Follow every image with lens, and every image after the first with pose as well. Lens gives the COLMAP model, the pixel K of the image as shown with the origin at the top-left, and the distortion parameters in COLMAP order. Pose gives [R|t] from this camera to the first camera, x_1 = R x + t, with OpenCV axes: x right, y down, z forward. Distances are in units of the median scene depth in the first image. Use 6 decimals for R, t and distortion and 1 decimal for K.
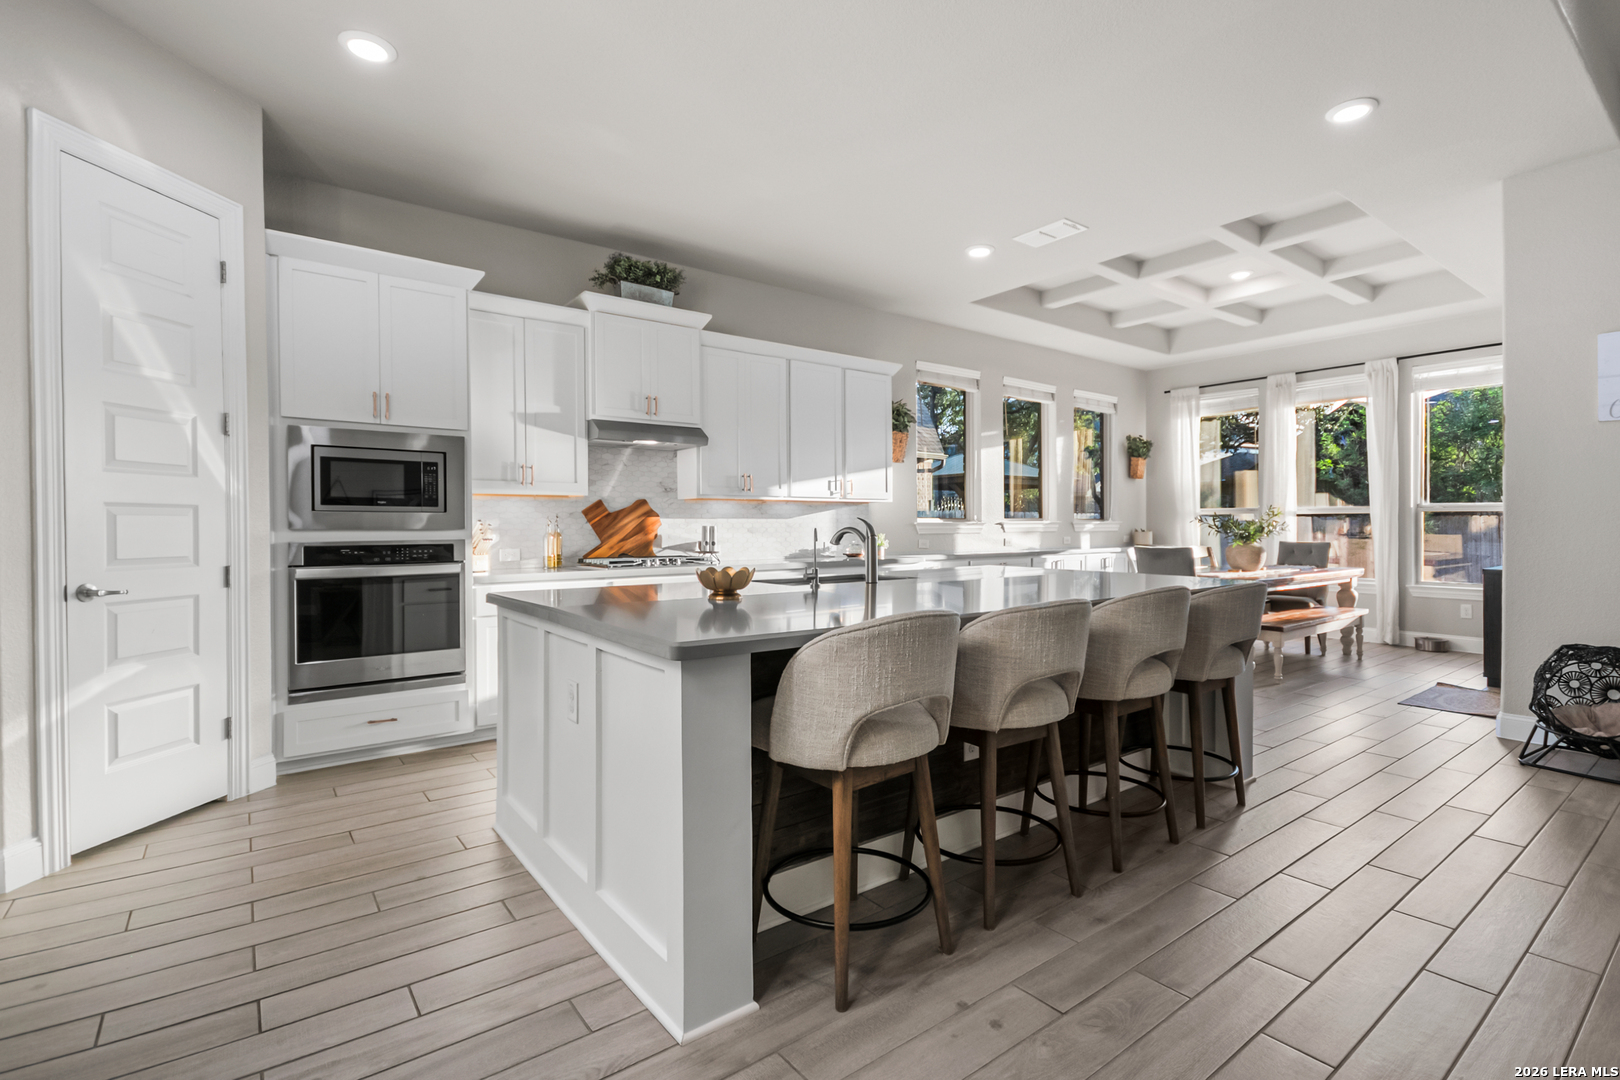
lens RADIAL K [[753.5, 0, 825.9], [0, 753.5, 534.1], [0, 0, 1]] dist [-0.002432, -0.002044]
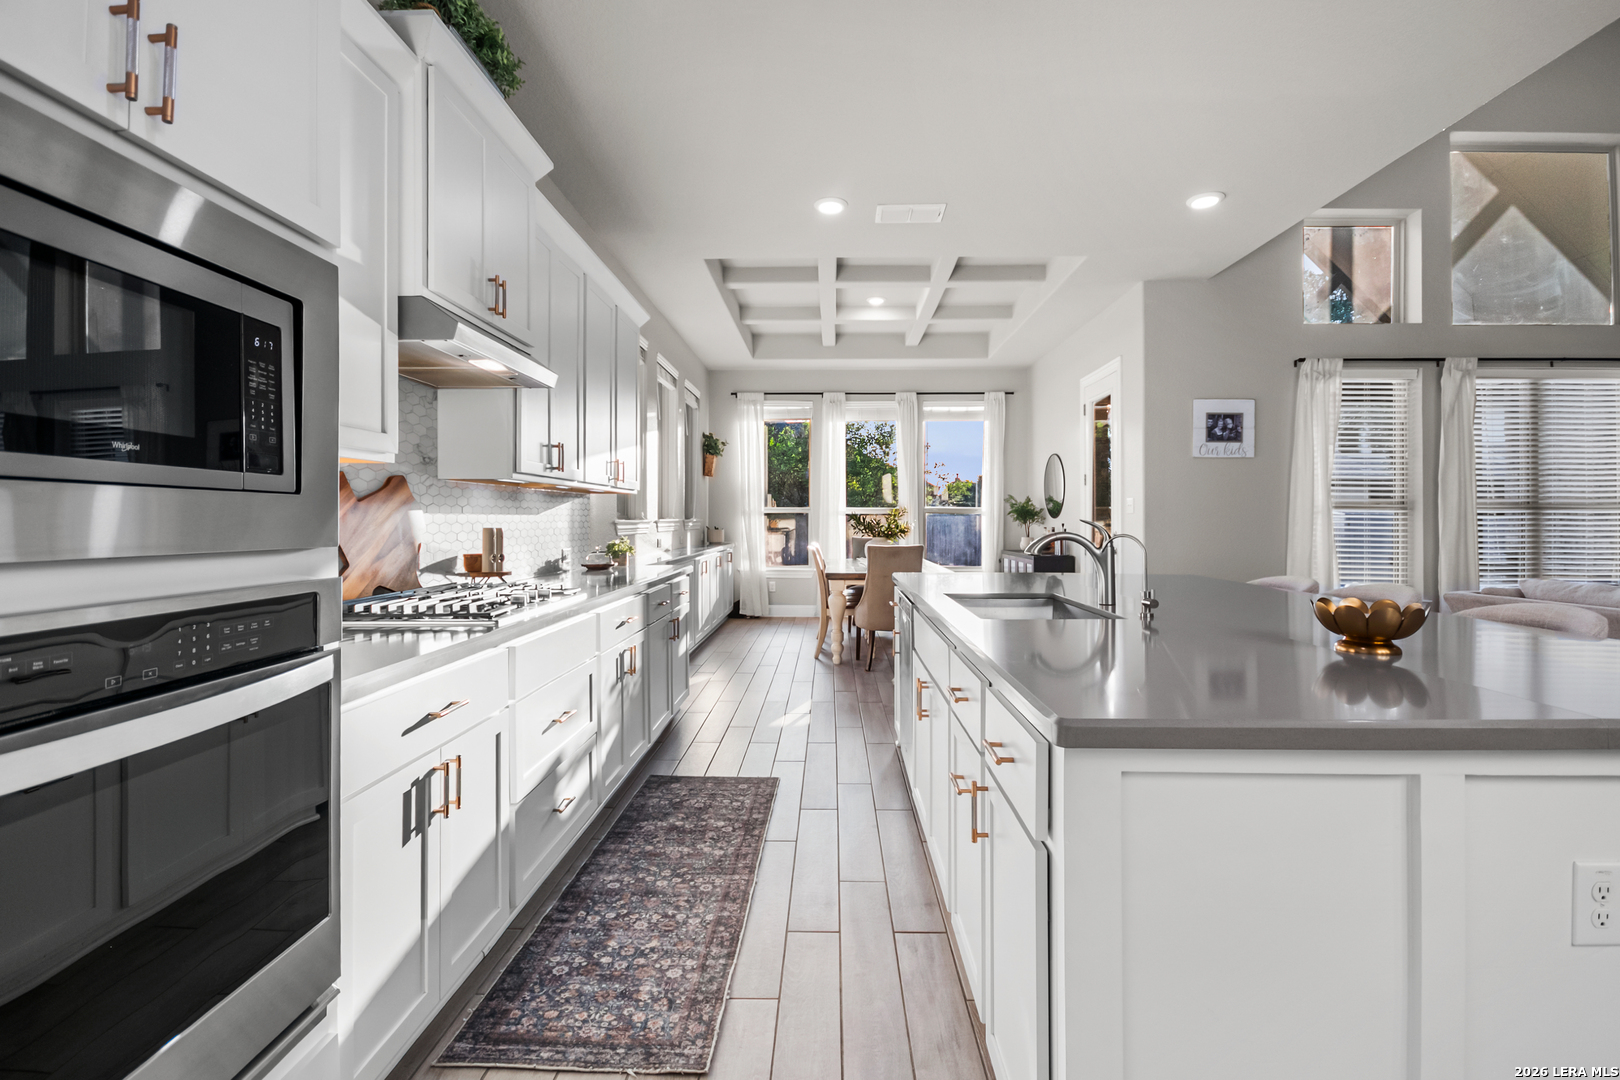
lens RADIAL K [[724.6, 0, 805.4], [0, 724.6, 533.2], [0, 0, 1]] dist [0.001181, -0.007626]
pose [[0.647857, -0.010654, 0.761687, -0.378732], [0.005136, 0.999941, 0.009618, -0.009390], [-0.761745, -0.002319, 0.647873, 0.412894]]
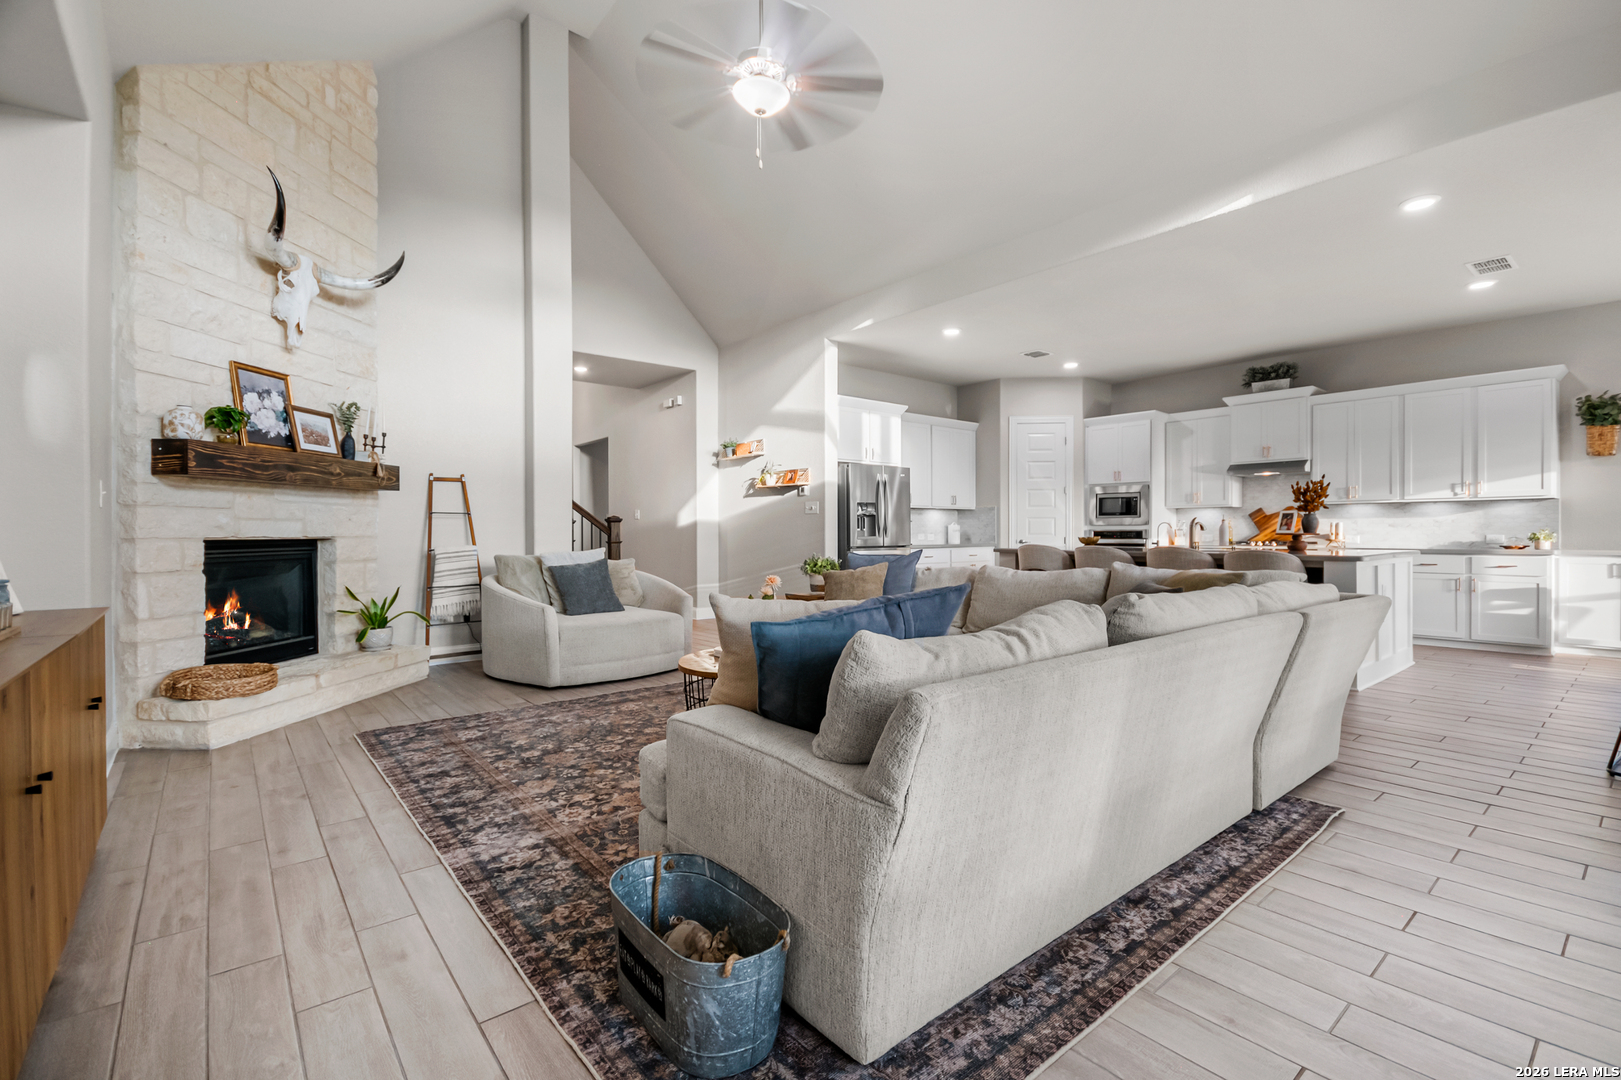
lens RADIAL K [[725.1, 0, 818.0], [0, 725.1, 544.8], [0, 0, 1]] dist [0.001181, -0.007626]
pose [[0.031198, 0.020858, -0.999296, 1.100303], [-0.008874, 0.999749, 0.020591, 0.011174], [0.999474, 0.008225, 0.031375, -0.046215]]
